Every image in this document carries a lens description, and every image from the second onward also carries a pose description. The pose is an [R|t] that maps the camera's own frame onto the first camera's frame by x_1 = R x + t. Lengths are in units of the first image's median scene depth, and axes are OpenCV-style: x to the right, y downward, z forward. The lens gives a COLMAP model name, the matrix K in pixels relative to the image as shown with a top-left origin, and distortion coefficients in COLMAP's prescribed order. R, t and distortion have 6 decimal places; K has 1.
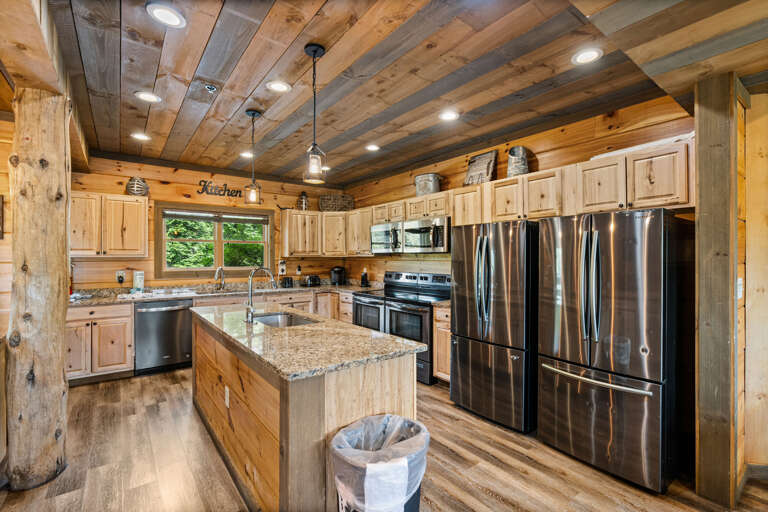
lens RADIAL K [[349.1, 0, 384.2], [0, 349.1, 256.3], [0, 0, 1]] dist [-0.004775, 0.002263]
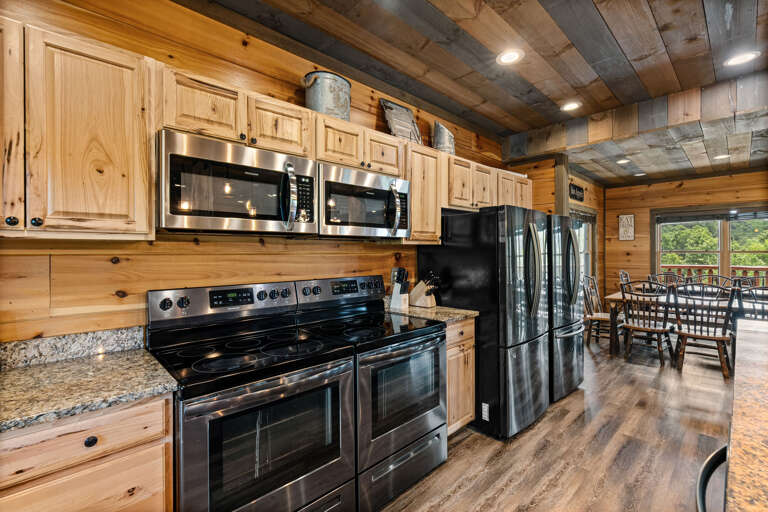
lens RADIAL K [[349.1, 0, 384.6], [0, 349.1, 254.7], [0, 0, 1]] dist [-0.004775, 0.002263]
pose [[-0.115922, 0.003428, 0.993252, -0.534730], [0.005162, 0.999983, -0.002849, 0.023087], [-0.993245, 0.004797, -0.115938, 1.381480]]
